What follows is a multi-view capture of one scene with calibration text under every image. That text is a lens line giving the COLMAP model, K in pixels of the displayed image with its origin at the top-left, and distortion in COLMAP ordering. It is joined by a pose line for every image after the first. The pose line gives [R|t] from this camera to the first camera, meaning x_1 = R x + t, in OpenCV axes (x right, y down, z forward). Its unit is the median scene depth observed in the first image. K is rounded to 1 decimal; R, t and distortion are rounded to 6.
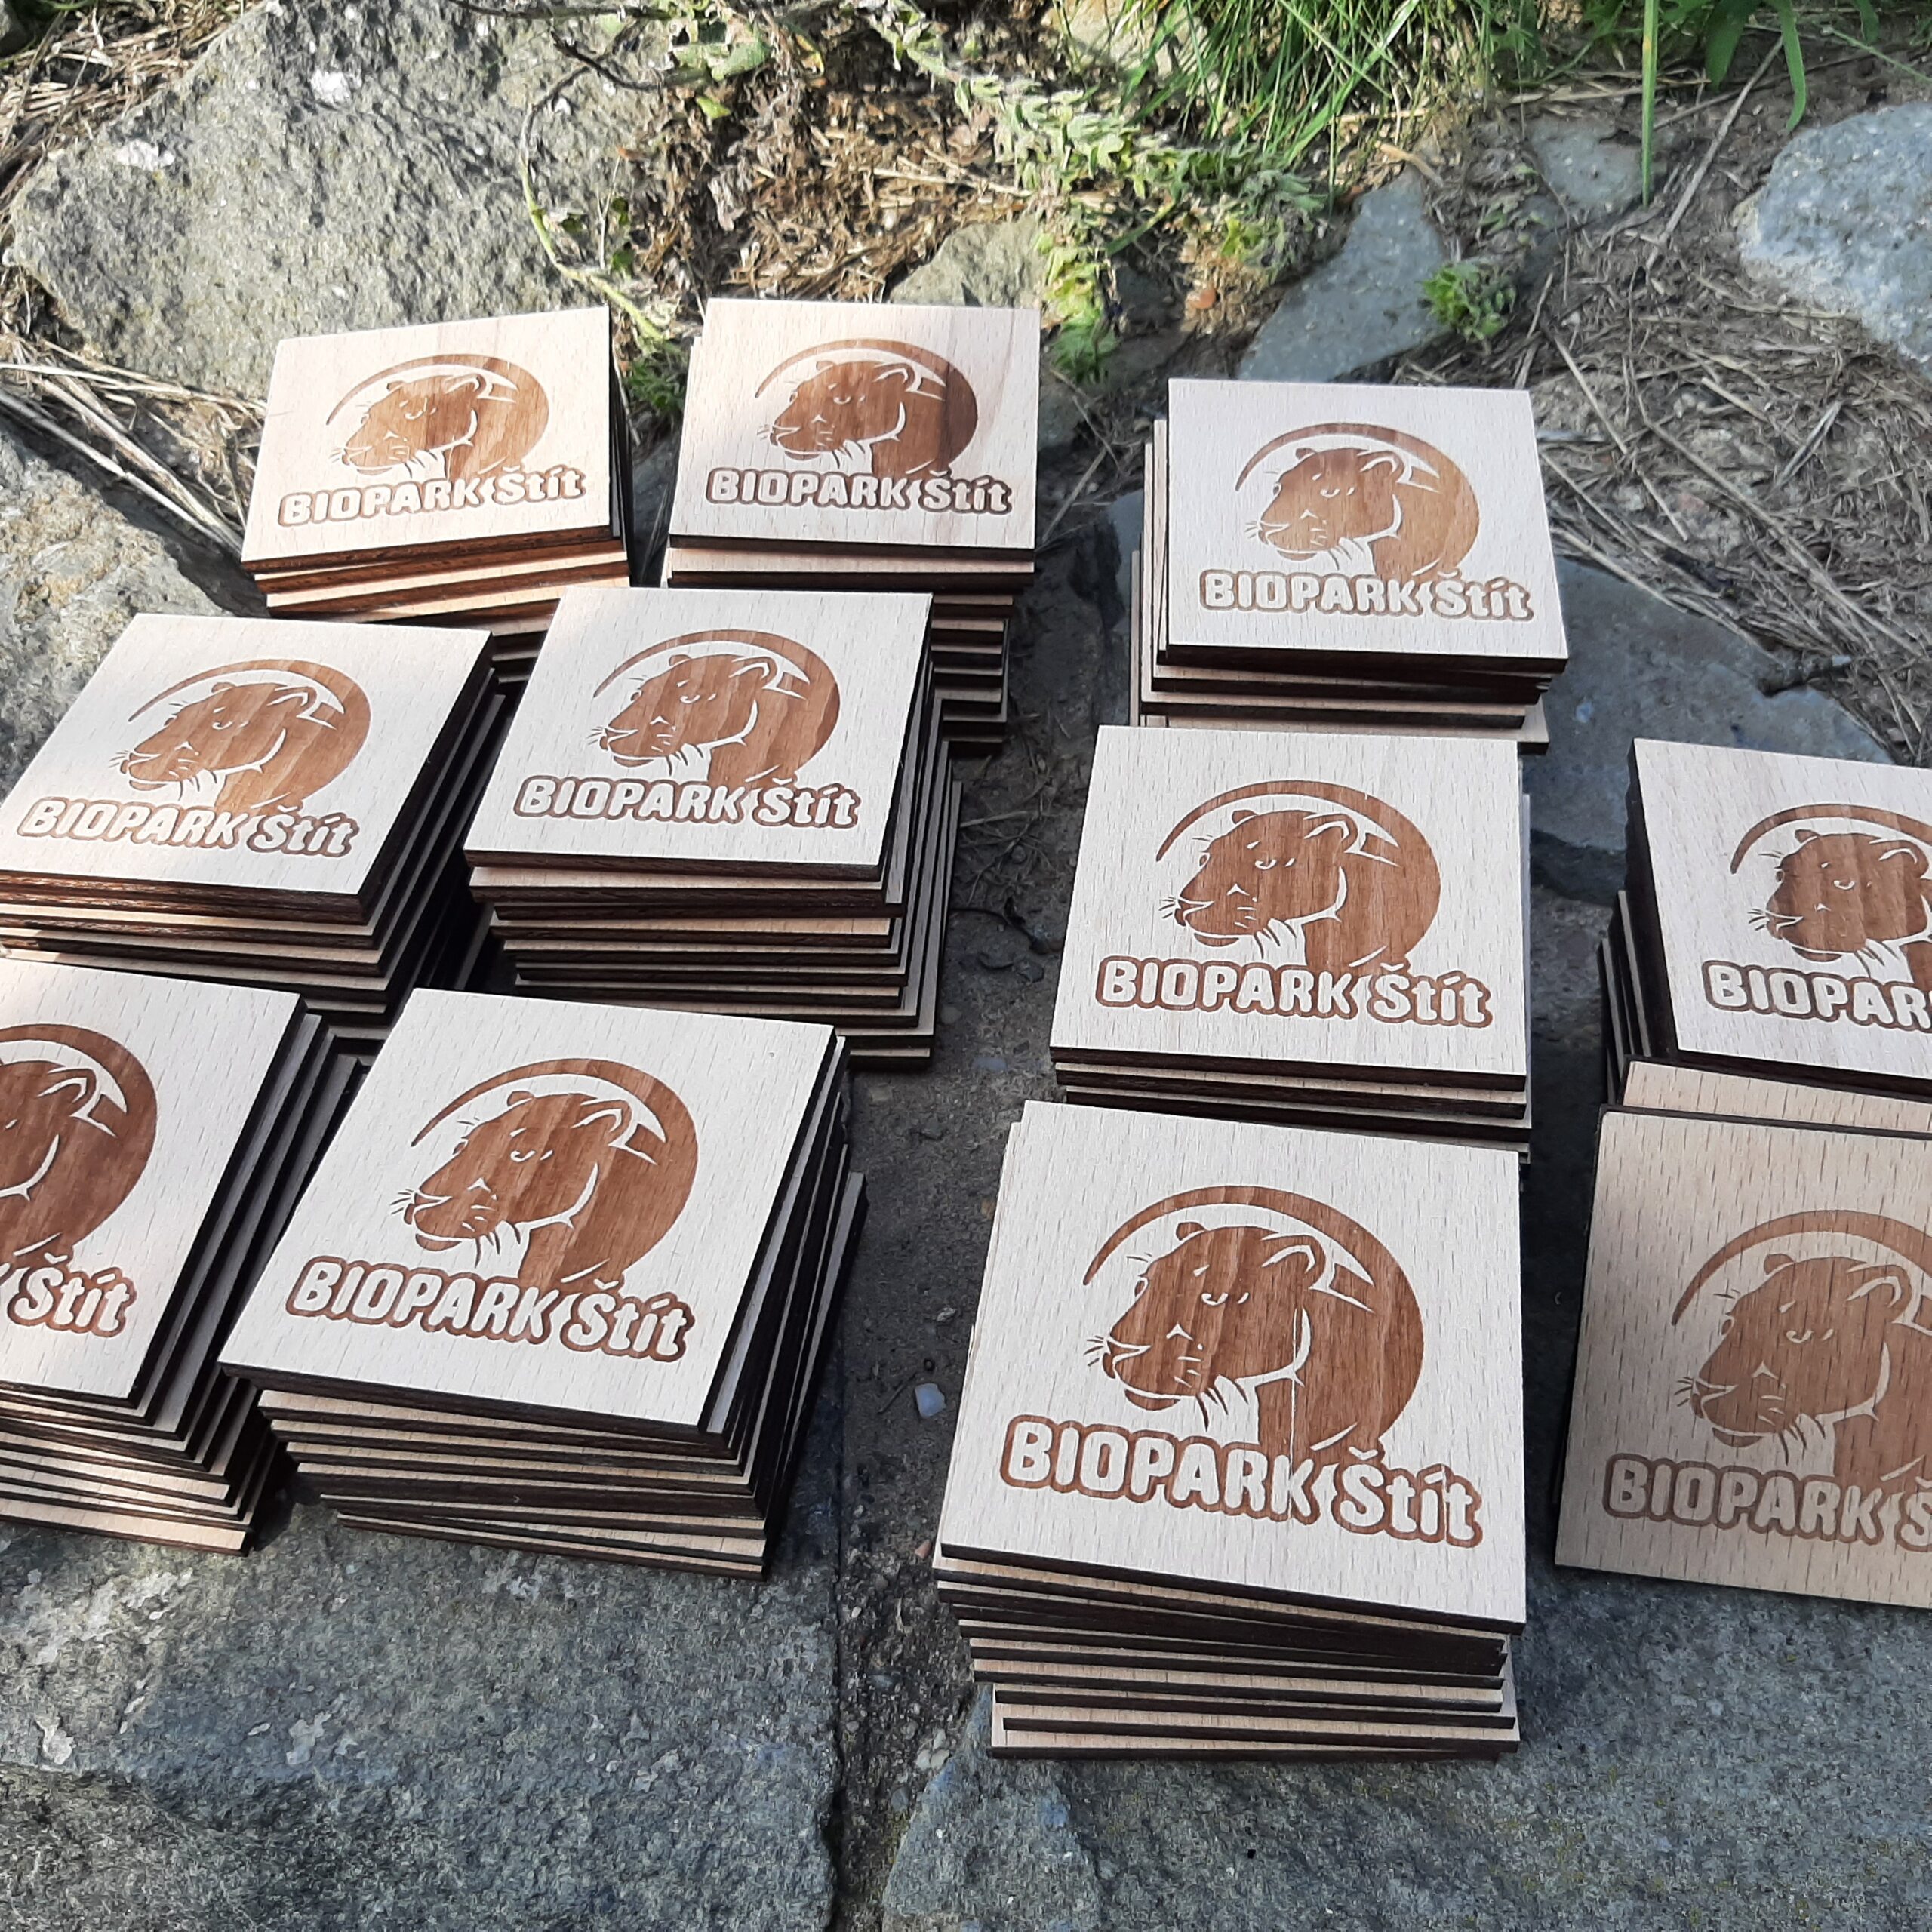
lens RADIAL K [[2207.5, 0, 1007.5], [0, 2207.5, 972.5], [0, 0, 1]] dist [0.058172, -0.259054]
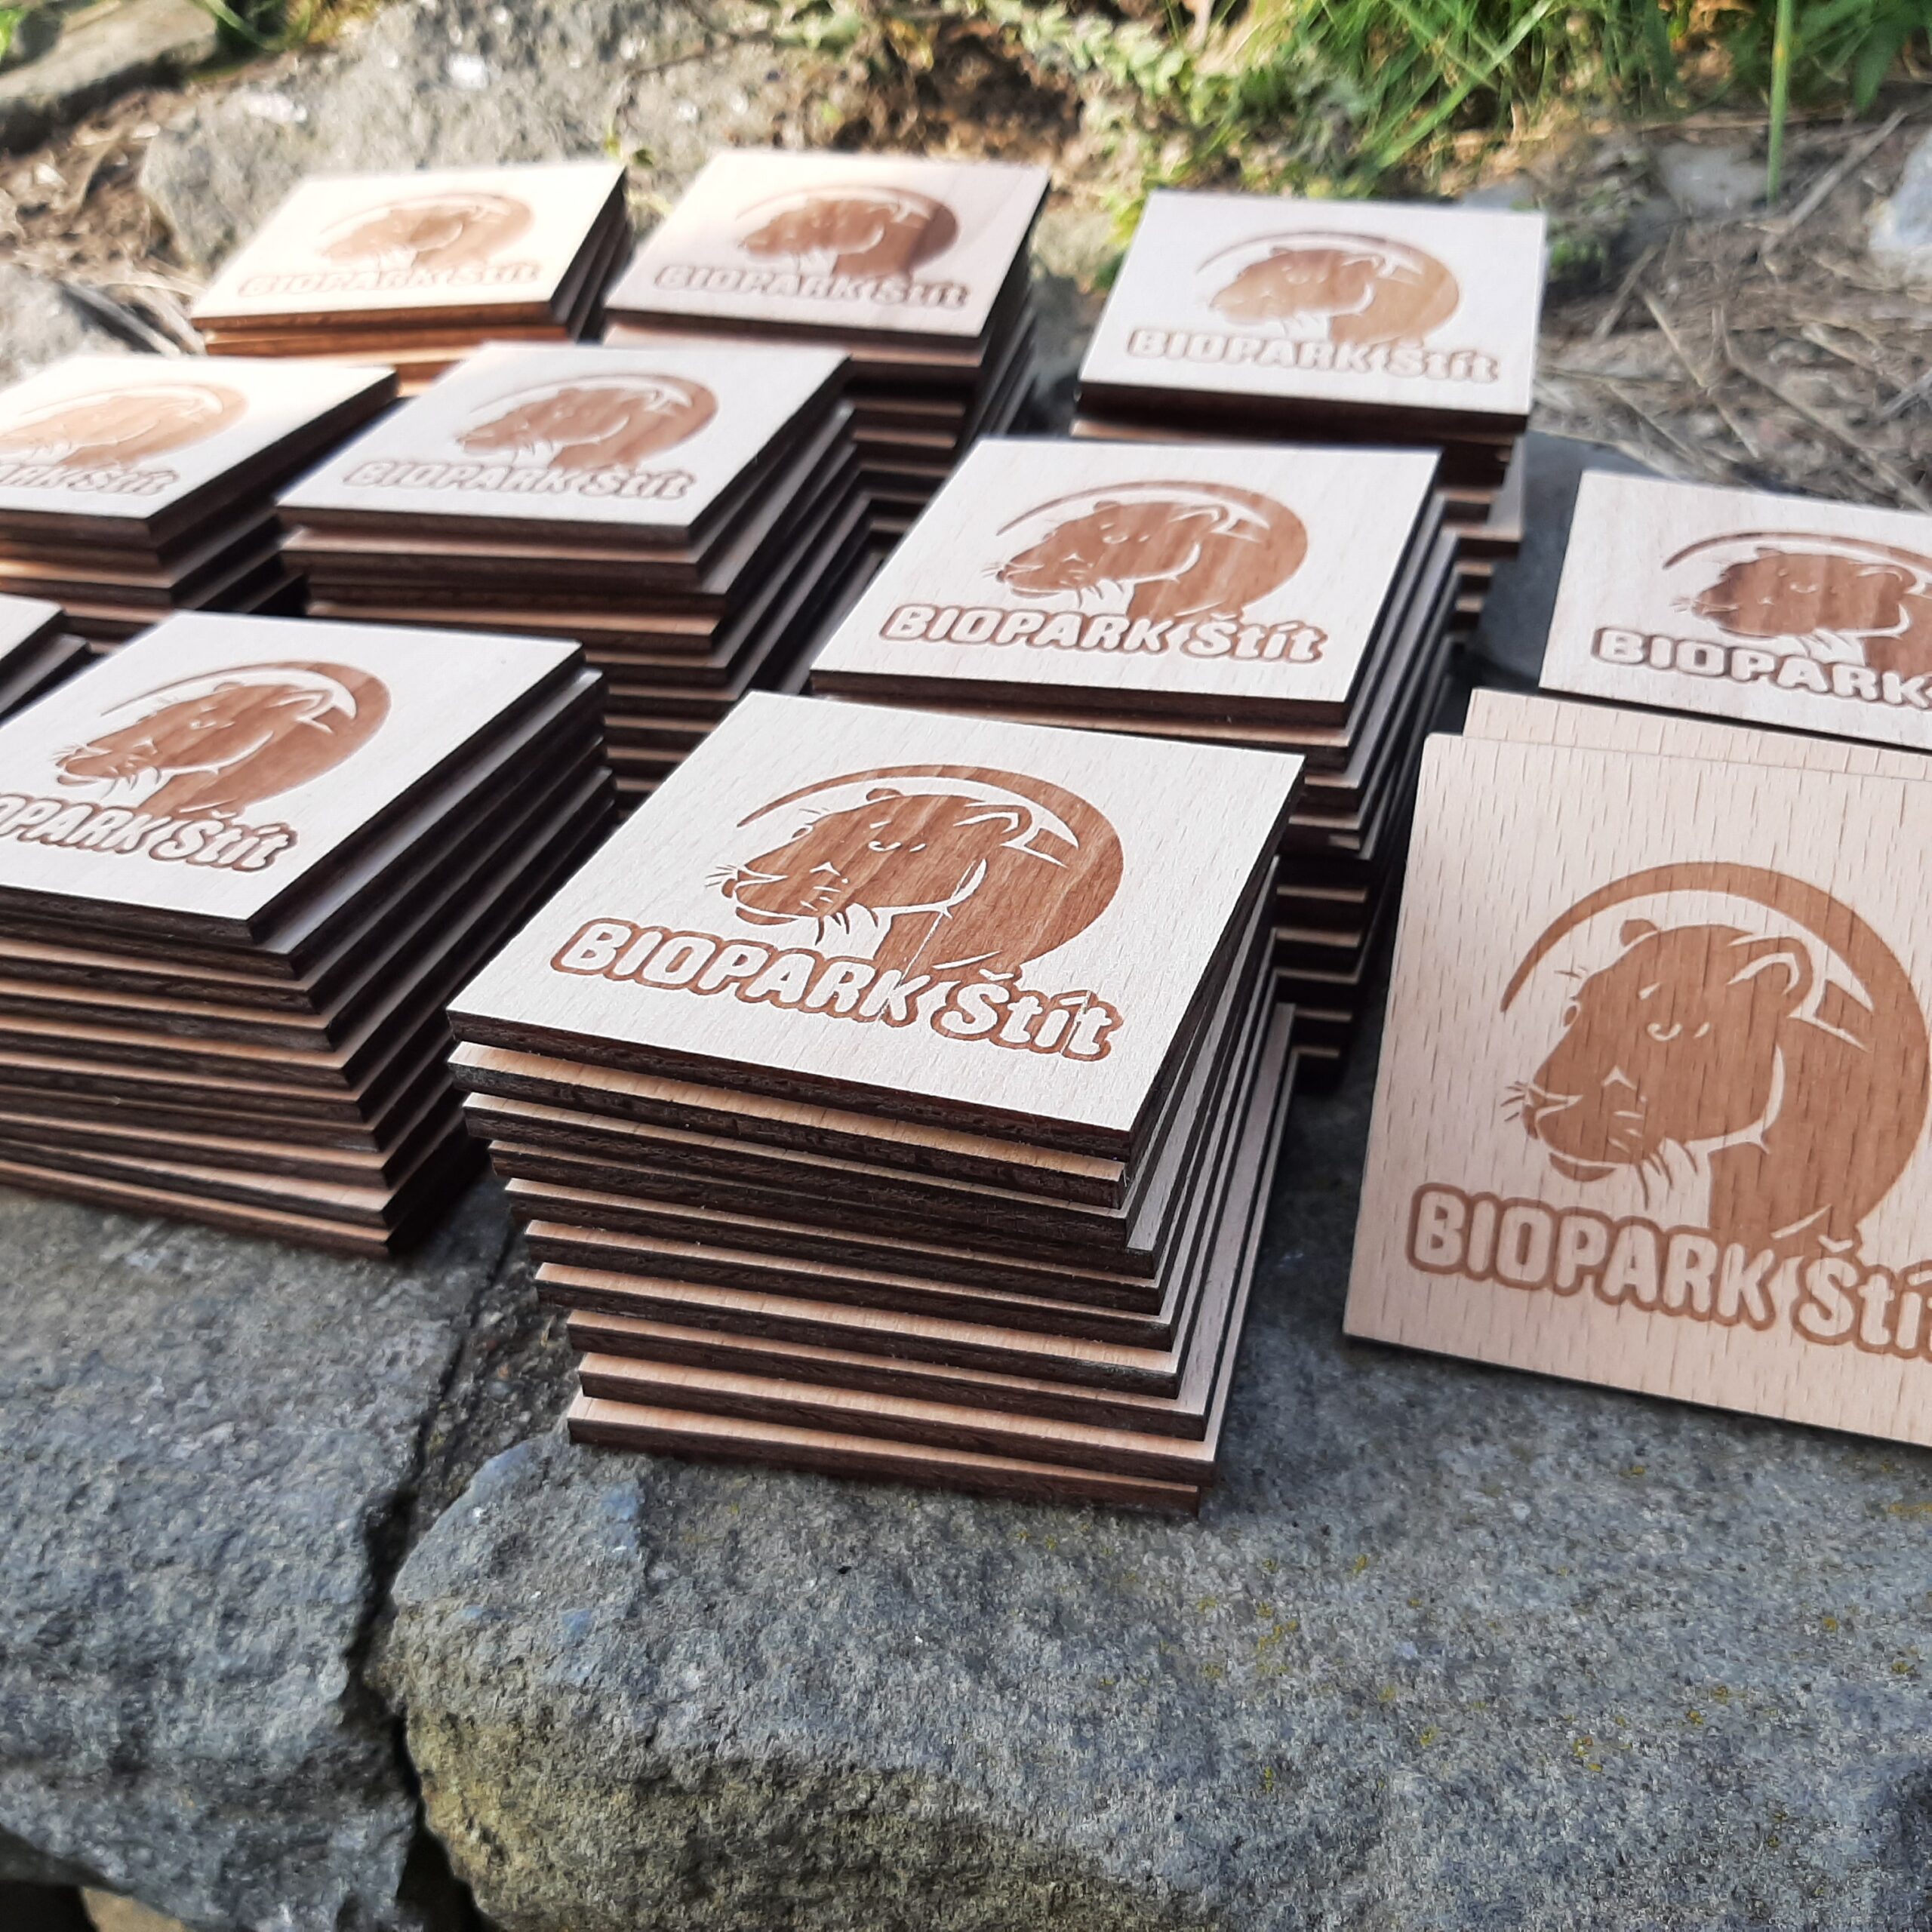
lens RADIAL K [[2207.5, 0, 1007.5], [0, 2207.5, 972.5], [0, 0, 1]] dist [0.058172, -0.259054]
pose [[0.982022, 0.086559, -0.167749, 0.258891], [-0.121526, 0.969913, -0.210948, 0.332853], [0.144442, 0.227542, 0.962996, 0.218289]]
